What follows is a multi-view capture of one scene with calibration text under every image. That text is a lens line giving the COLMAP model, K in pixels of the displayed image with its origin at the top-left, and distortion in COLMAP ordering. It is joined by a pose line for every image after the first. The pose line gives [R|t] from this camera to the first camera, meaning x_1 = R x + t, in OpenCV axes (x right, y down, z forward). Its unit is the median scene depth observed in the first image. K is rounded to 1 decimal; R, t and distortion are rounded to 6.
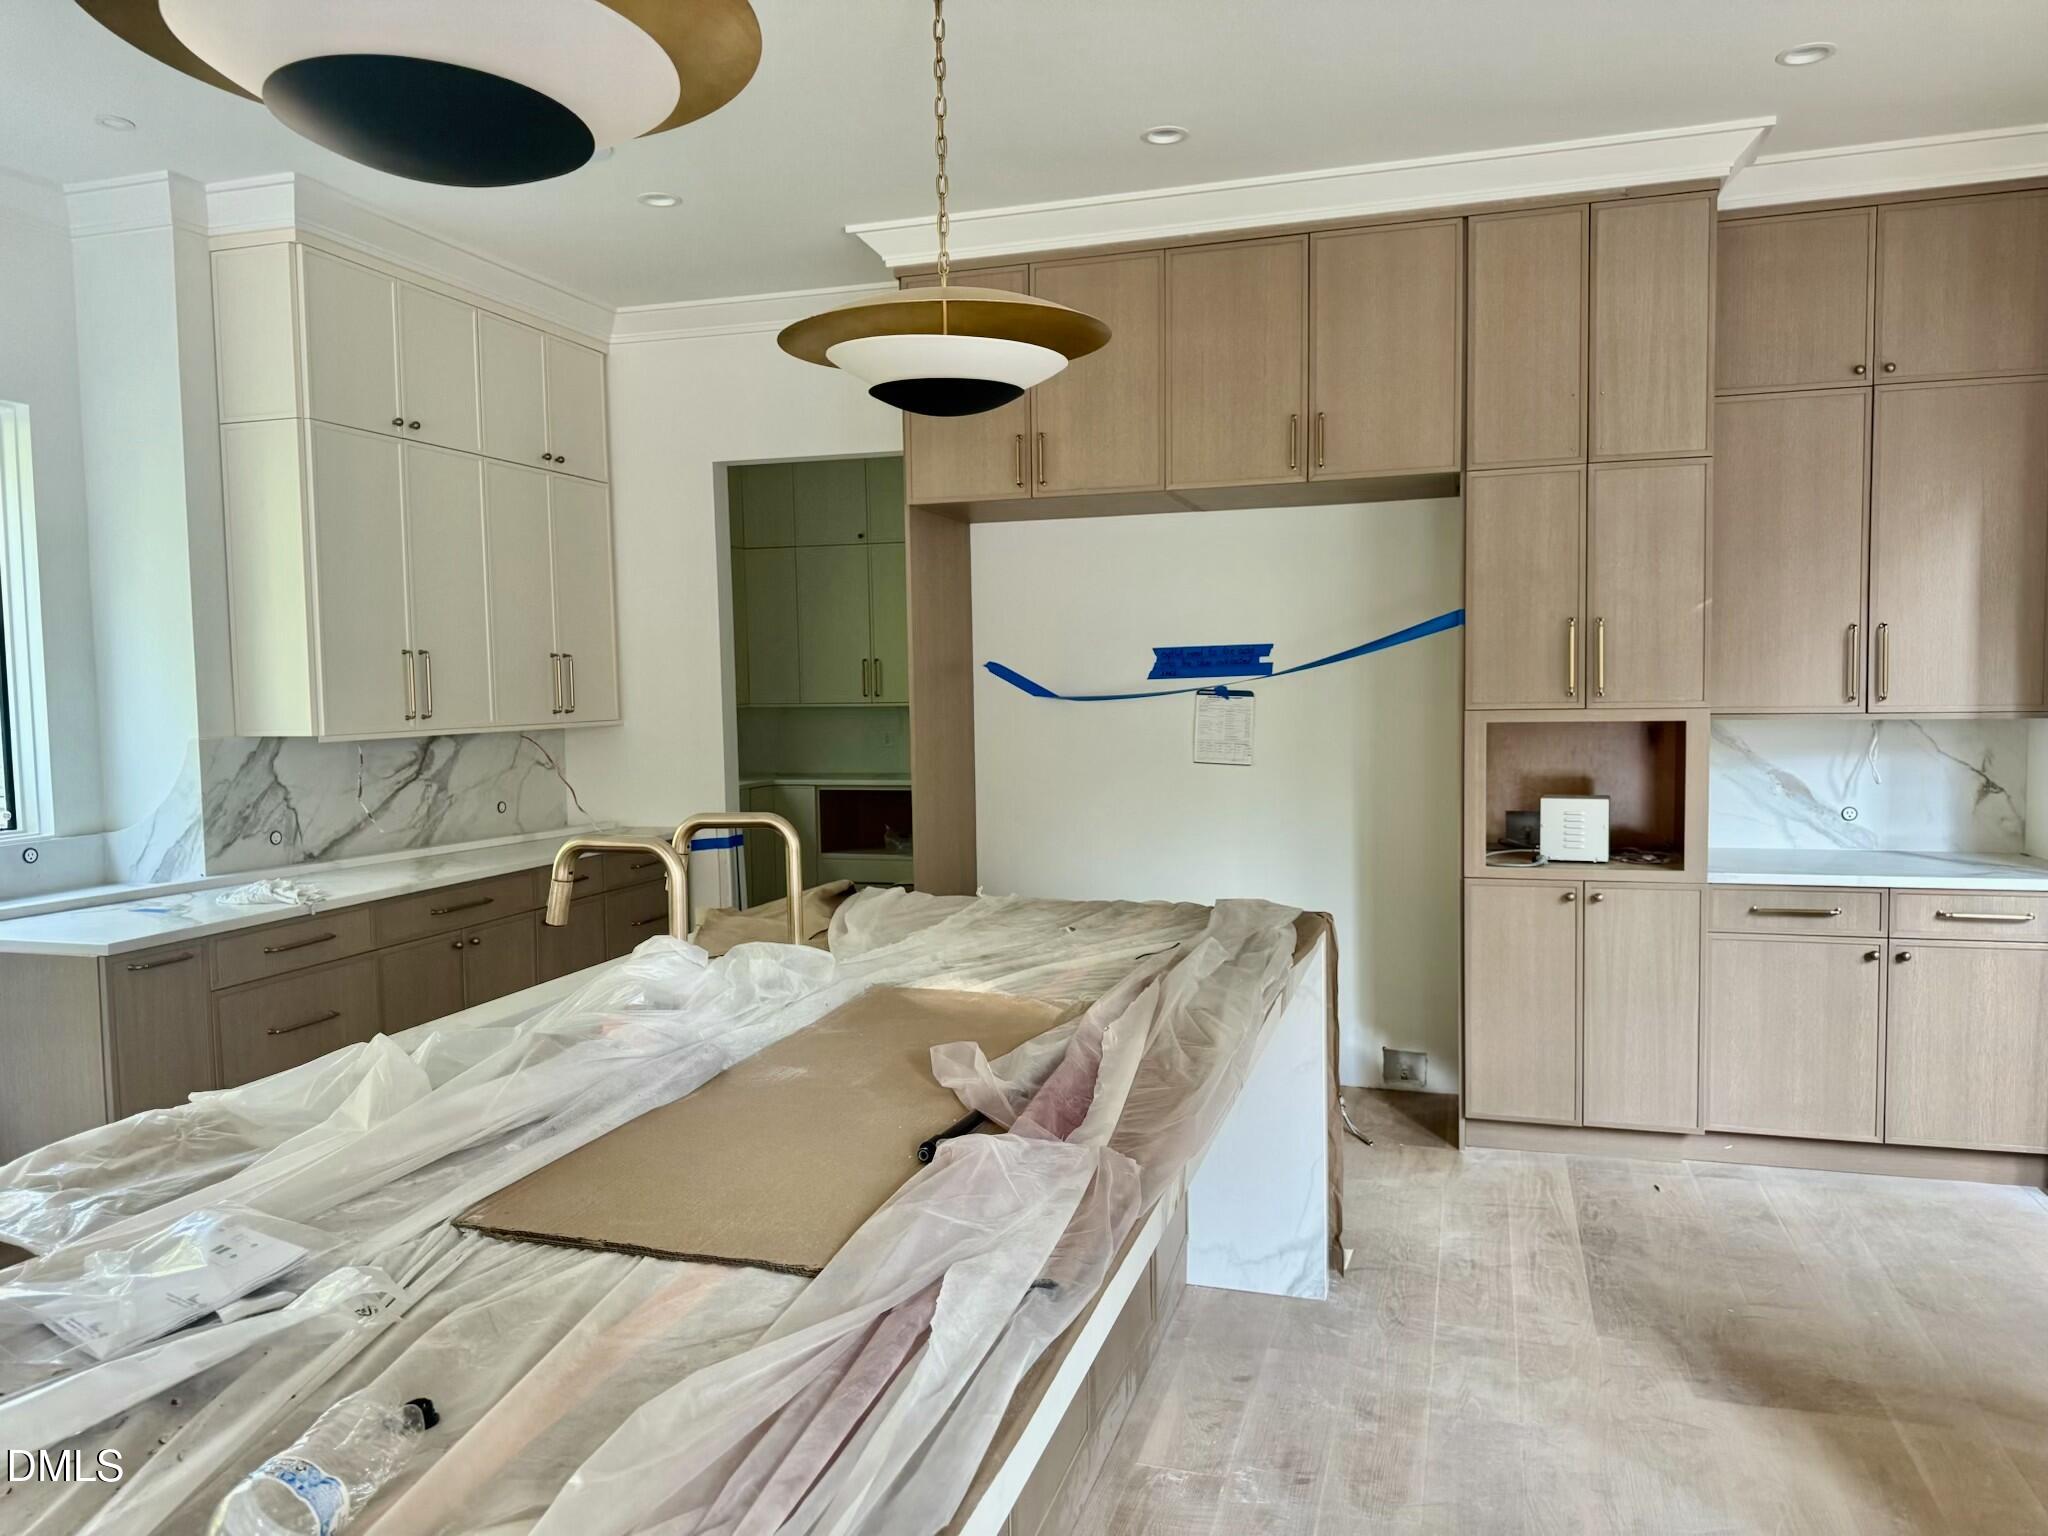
lens RADIAL K [[1455.0, 0, 1021.4], [0, 1455.0, 780.7], [0, 0, 1]] dist [-0.001262, -0.005812]
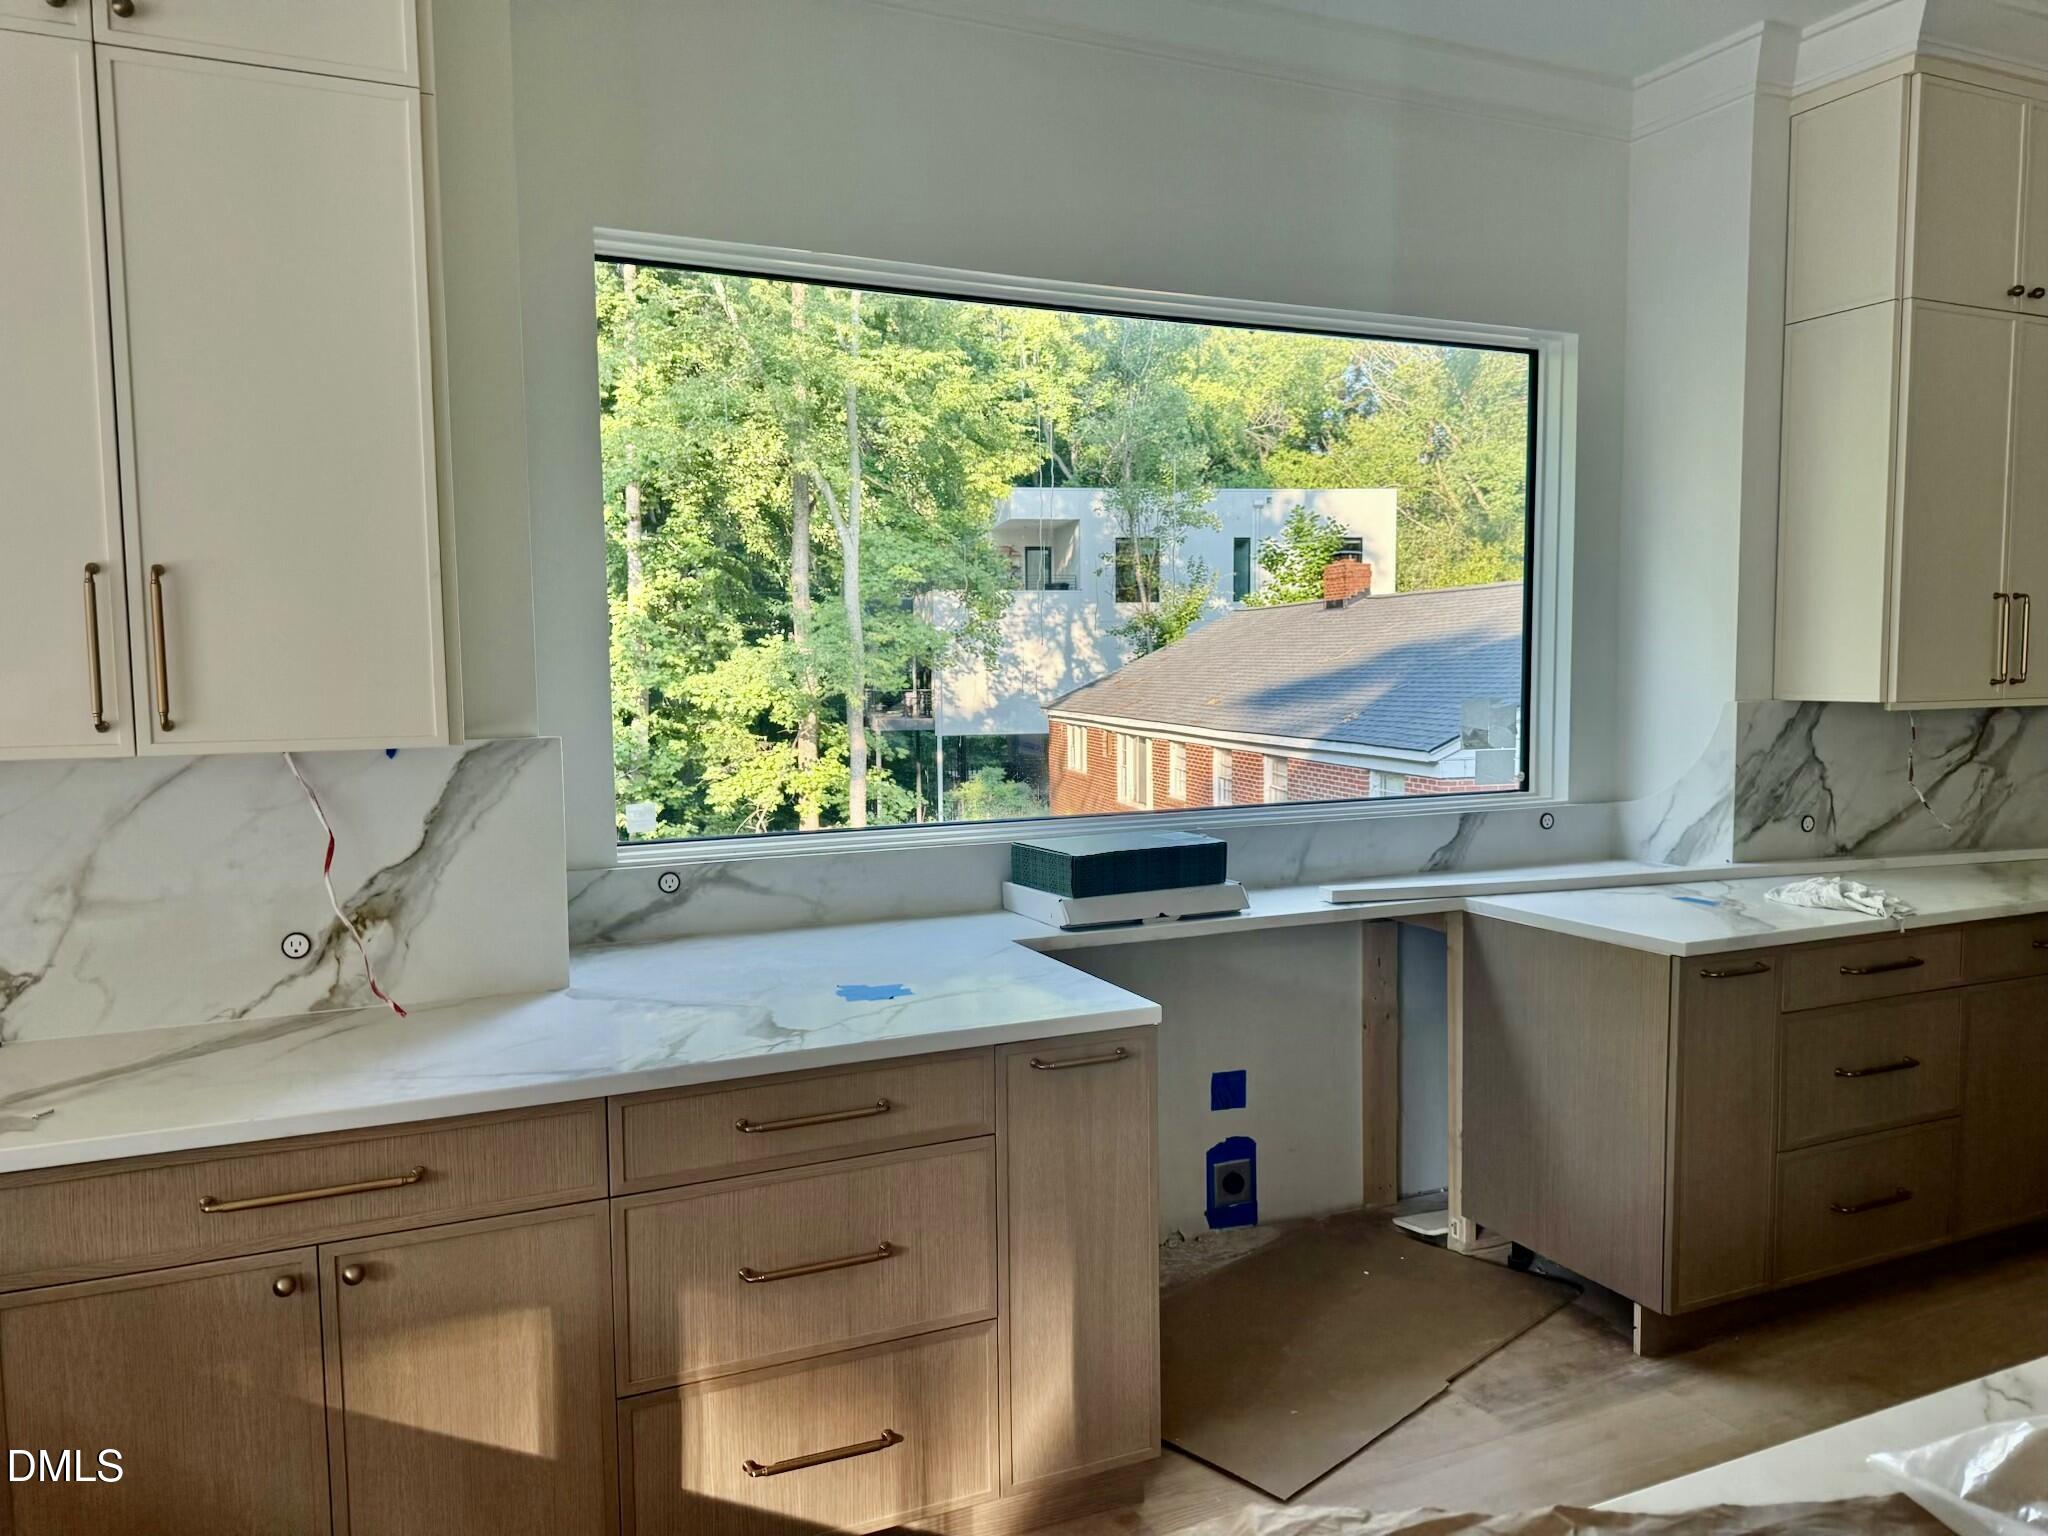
lens RADIAL K [[1455.0, 0, 1021.4], [0, 1455.0, 780.7], [0, 0, 1]] dist [-0.001262, -0.005812]
pose [[0.667129, 0.069498, -0.741693, -0.205246], [-0.051981, 0.997555, 0.046717, -0.000569], [0.743126, 0.007388, 0.669110, 0.115788]]
